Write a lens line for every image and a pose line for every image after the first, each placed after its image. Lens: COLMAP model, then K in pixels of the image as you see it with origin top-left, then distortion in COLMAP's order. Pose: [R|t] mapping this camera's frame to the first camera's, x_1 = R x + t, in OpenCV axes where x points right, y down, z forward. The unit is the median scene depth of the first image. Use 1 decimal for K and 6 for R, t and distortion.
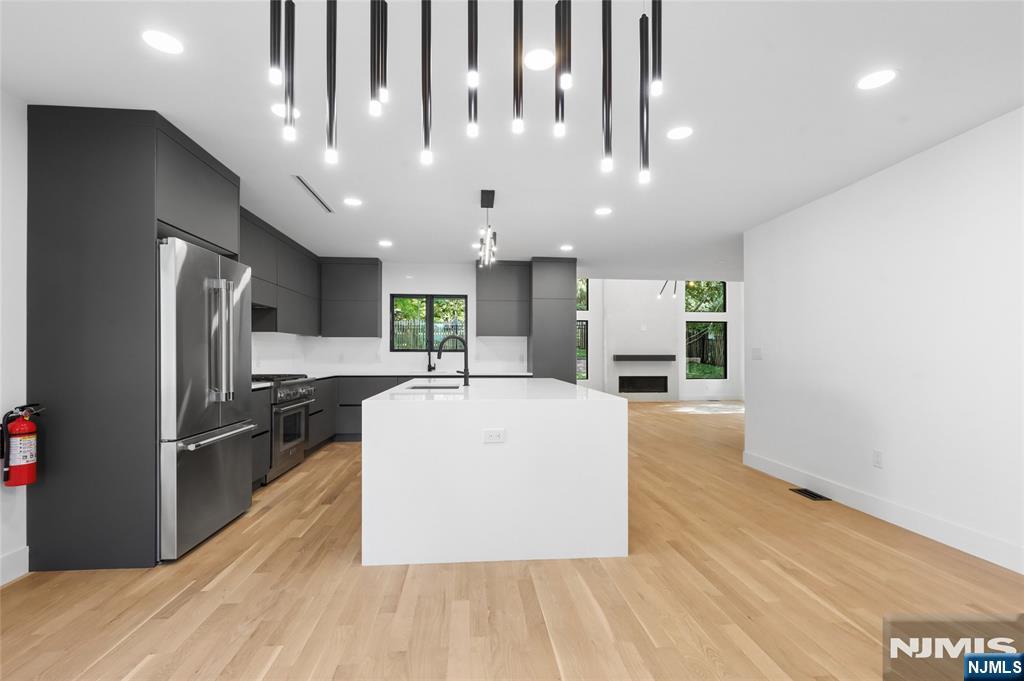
lens RADIAL K [[463.1, 0, 506.6], [0, 463.1, 350.5], [0, 0, 1]] dist [0.000889, -0.000122]
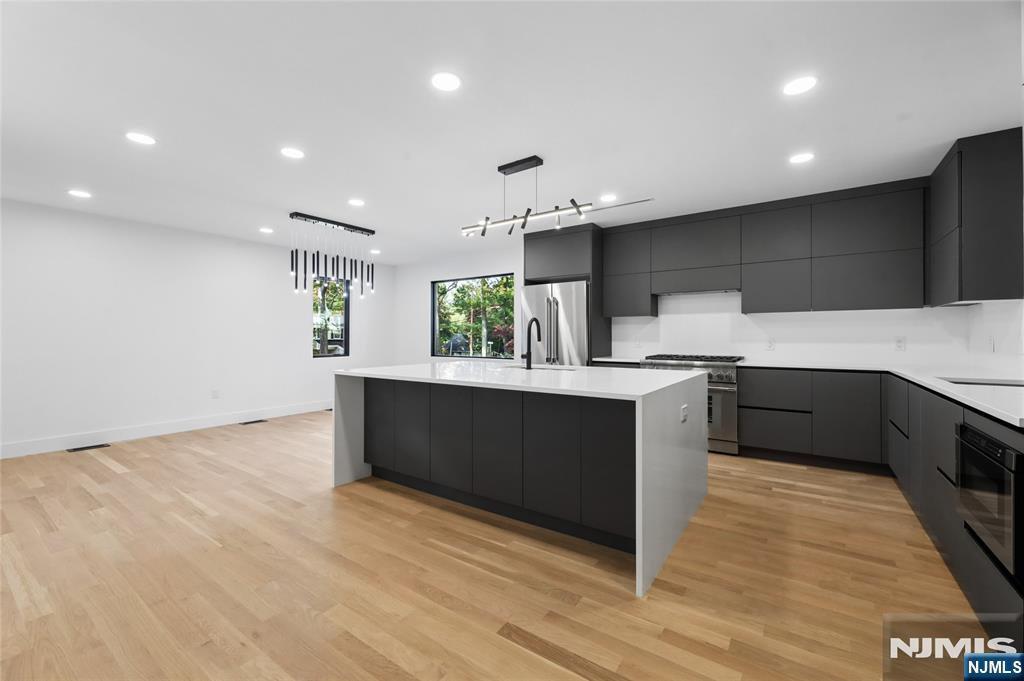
lens RADIAL K [[424.2, 0, 507.6], [0, 424.2, 337.7], [0, 0, 1]] dist [-0.009096, 0.000010]
pose [[-0.651604, -0.003245, -0.758552, 0.834457], [0.002306, 0.999978, -0.006259, 0.025401], [0.758556, -0.005828, -0.651582, 2.113860]]
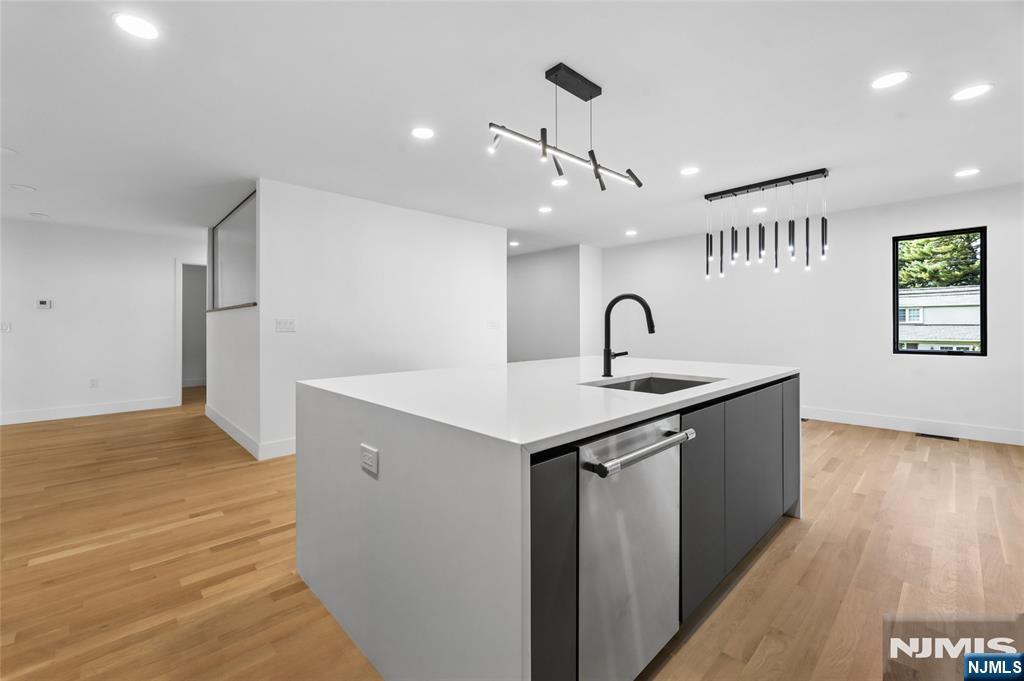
lens RADIAL K [[424.2, 0, 507.6], [0, 424.2, 337.7], [0, 0, 1]] dist [-0.009096, 0.000010]
pose [[-0.618634, -0.019681, 0.785433, -0.732804], [0.000561, 0.999675, 0.025491, 0.013615], [-0.785679, 0.016210, -0.618421, 1.982453]]
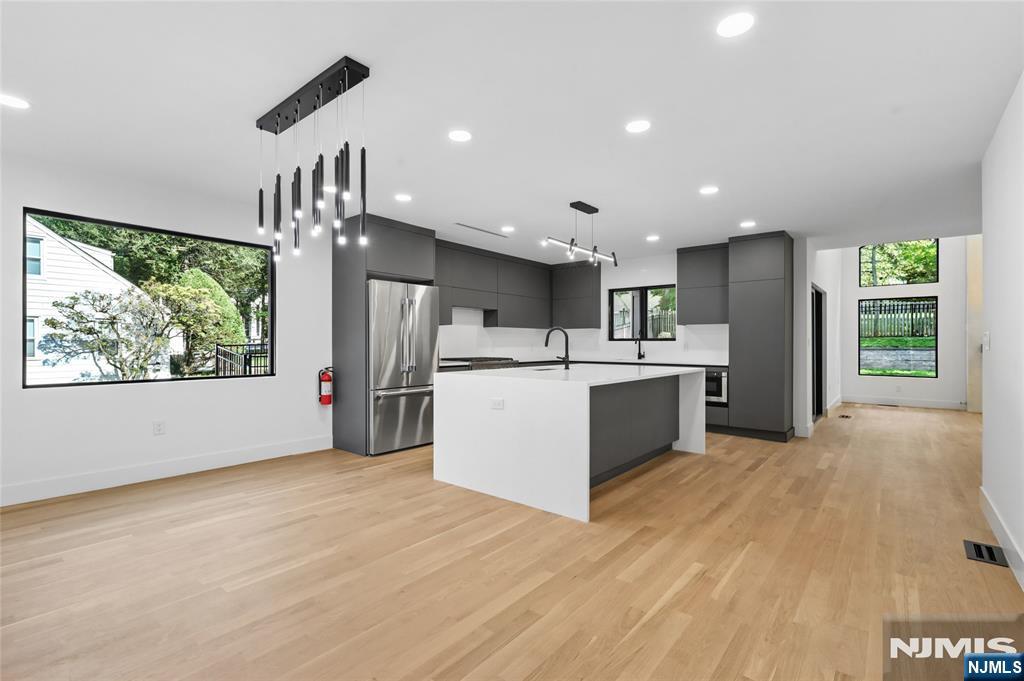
lens RADIAL K [[467.5, 0, 512.0], [0, 467.5, 340.5], [0, 0, 1]] dist [0.000247, 0.000194]
pose [[0.711607, -0.004994, -0.702560, 0.906726], [0.006047, 0.999981, -0.000984, 0.003928], [0.702552, -0.003548, 0.711624, 0.066606]]
